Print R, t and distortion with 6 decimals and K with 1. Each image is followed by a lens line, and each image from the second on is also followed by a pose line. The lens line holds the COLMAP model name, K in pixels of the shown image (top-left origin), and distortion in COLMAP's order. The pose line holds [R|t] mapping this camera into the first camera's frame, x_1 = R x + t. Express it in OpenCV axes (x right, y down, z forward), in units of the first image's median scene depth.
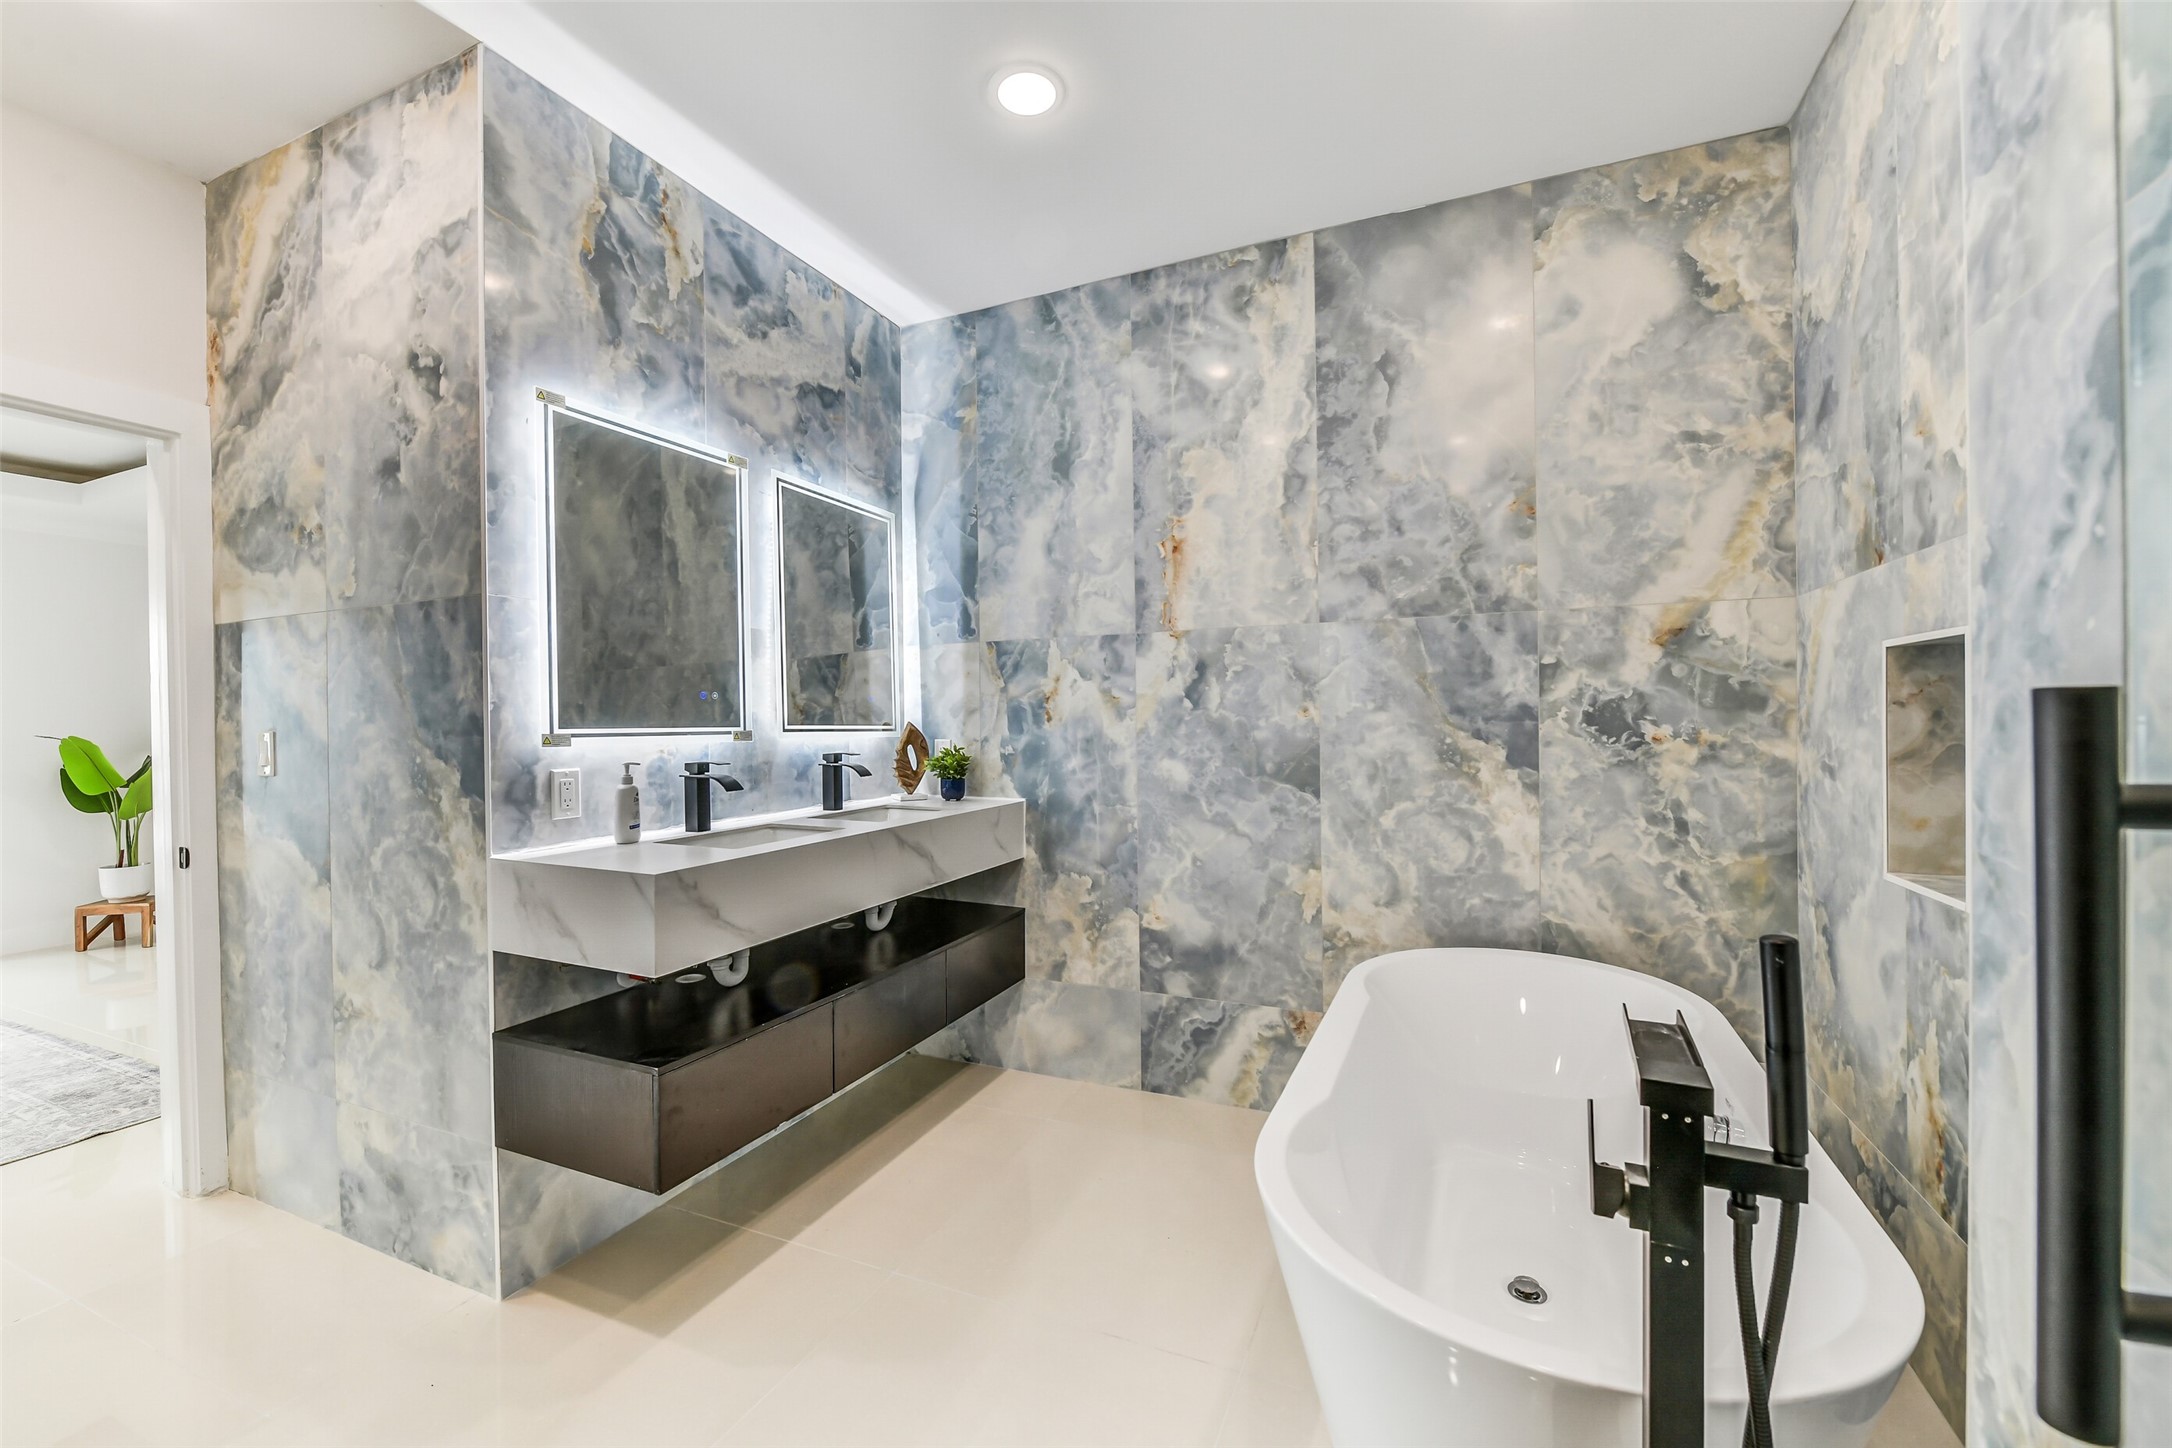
lens RADIAL K [[863.9, 0, 1082.1], [0, 863.9, 727.6], [0, 0, 1]] dist [-0.004330, -0.000999]
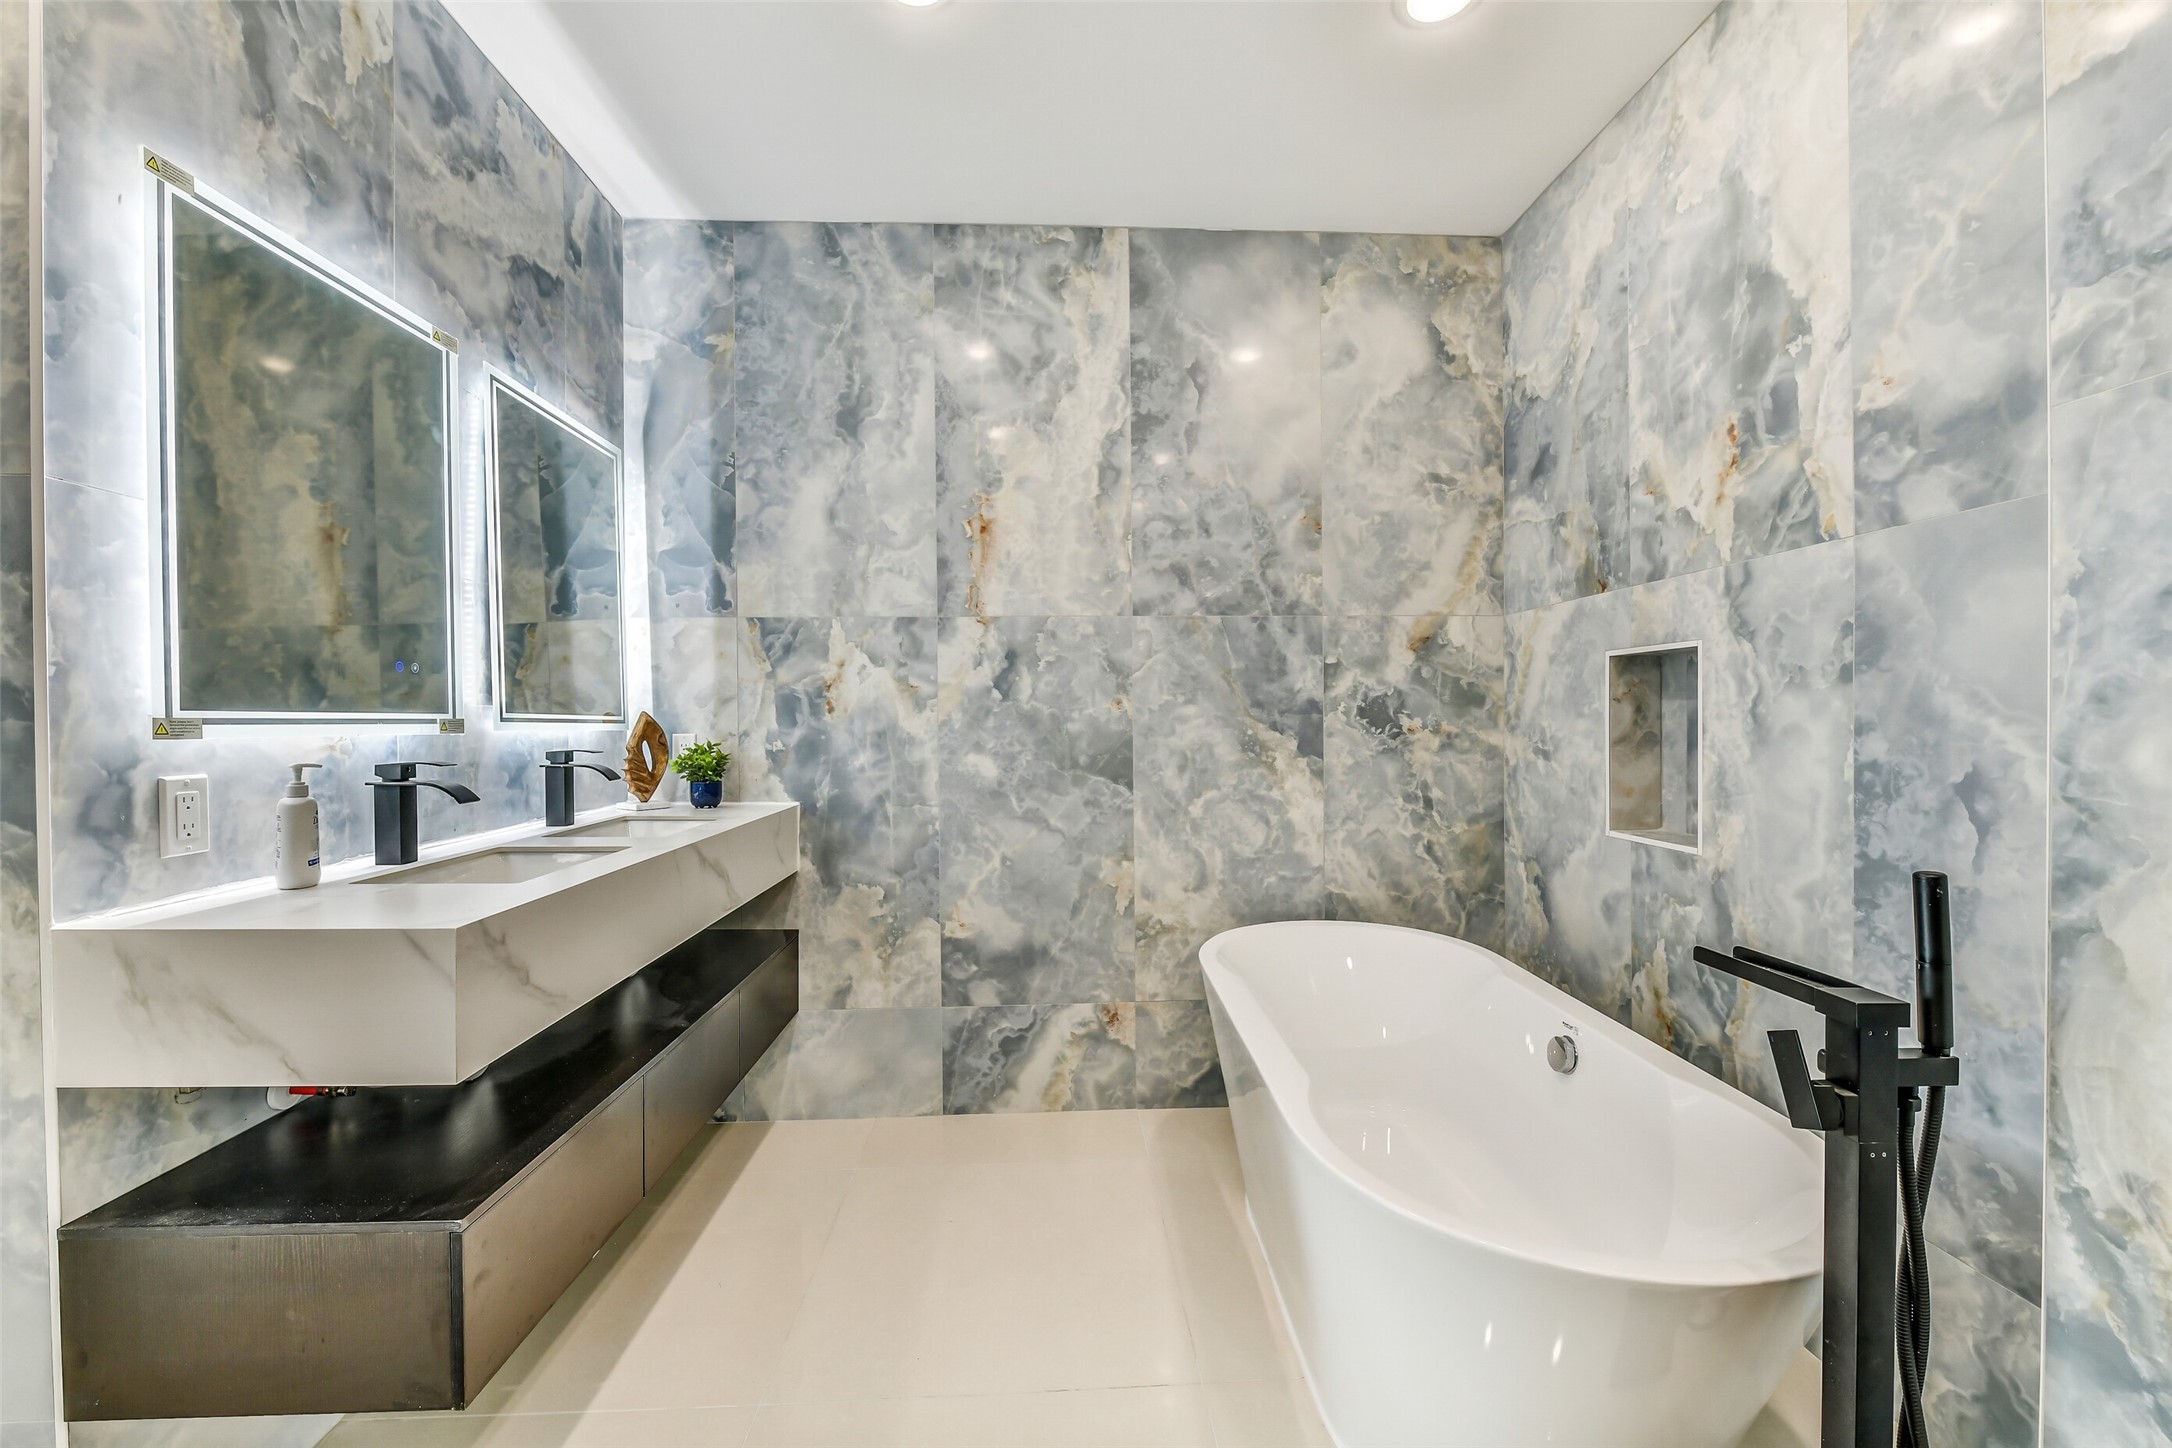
lens RADIAL K [[863.9, 0, 1082.1], [0, 863.9, 727.6], [0, 0, 1]] dist [-0.004330, -0.000999]
pose [[0.895593, 0.001582, 0.444872, -0.222298], [-0.000739, 0.999998, -0.002070, 0.010856], [-0.444874, 0.001525, 0.895592, 0.118902]]
